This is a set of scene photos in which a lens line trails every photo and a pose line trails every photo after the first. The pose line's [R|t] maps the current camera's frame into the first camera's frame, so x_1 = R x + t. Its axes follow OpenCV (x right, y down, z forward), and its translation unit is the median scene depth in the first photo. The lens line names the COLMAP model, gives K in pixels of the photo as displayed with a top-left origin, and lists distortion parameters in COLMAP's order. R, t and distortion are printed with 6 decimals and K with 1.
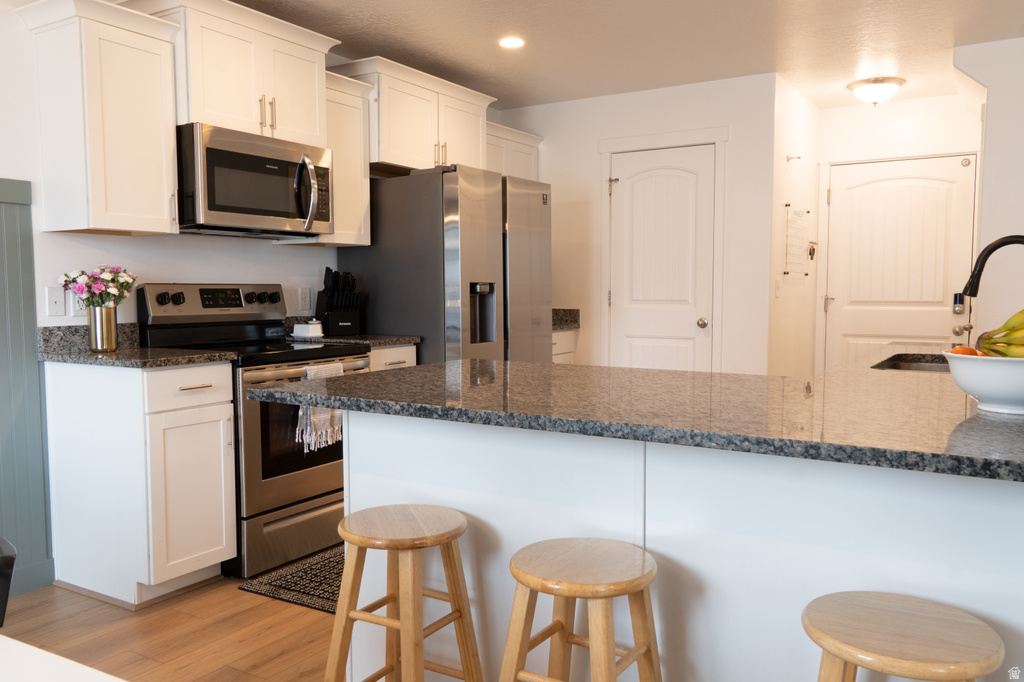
lens RADIAL K [[799.0, 0, 506.0], [0, 799.0, 342.5], [0, 0, 1]] dist [0.021335, -0.010392]
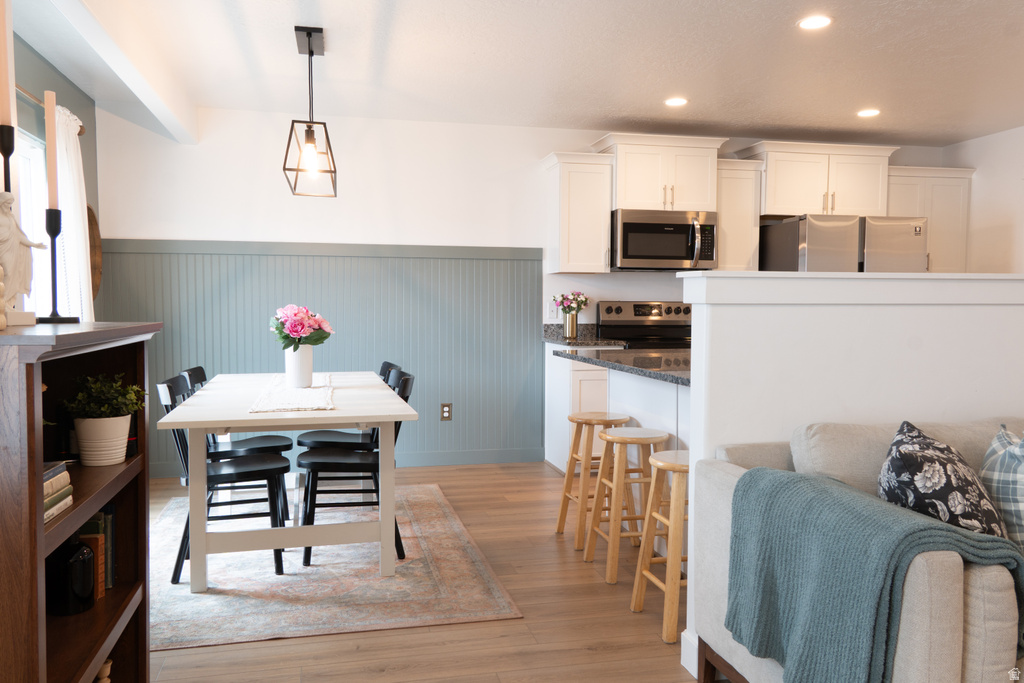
lens RADIAL K [[799.0, 0, 517.0], [0, 799.0, 338.3], [0, 0, 1]] dist [0.021335, -0.010392]
pose [[0.704411, 0.038292, -0.708759, 0.681068], [-0.056469, 0.998402, -0.002182, 0.021591], [0.707543, 0.041560, 0.705447, -0.357608]]
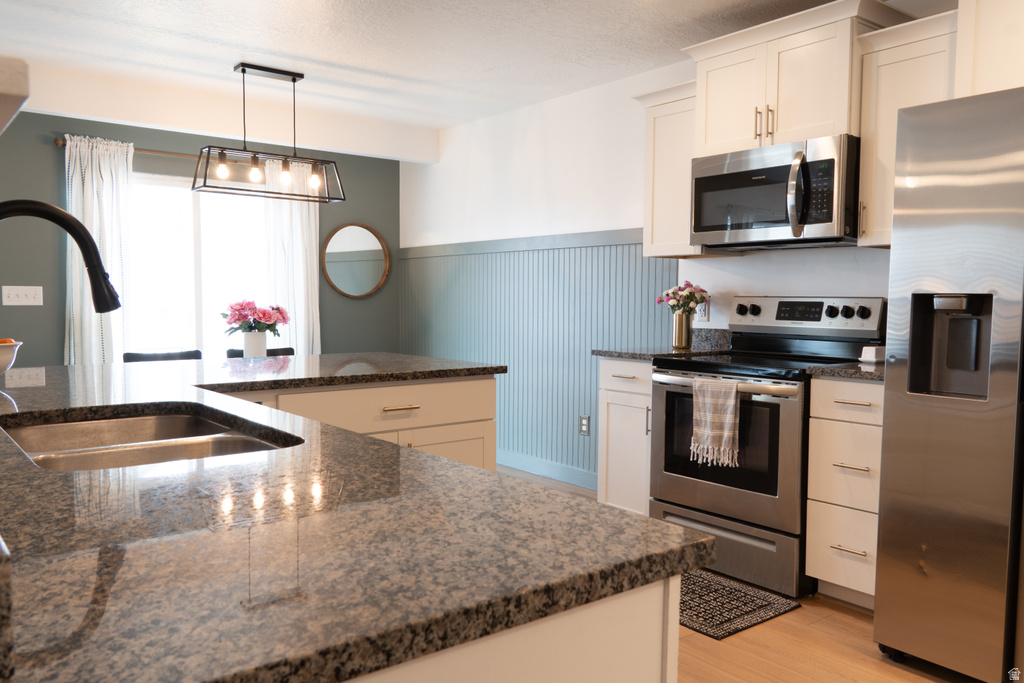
lens RADIAL K [[799.0, 0, 512.0], [0, 799.0, 350.5], [0, 0, 1]] dist [0.021335, -0.010392]
pose [[-0.339207, 0.062361, -0.938643, 0.796083], [-0.070043, 0.993356, 0.091308, -0.082181], [0.938101, 0.096717, -0.332585, 1.139873]]
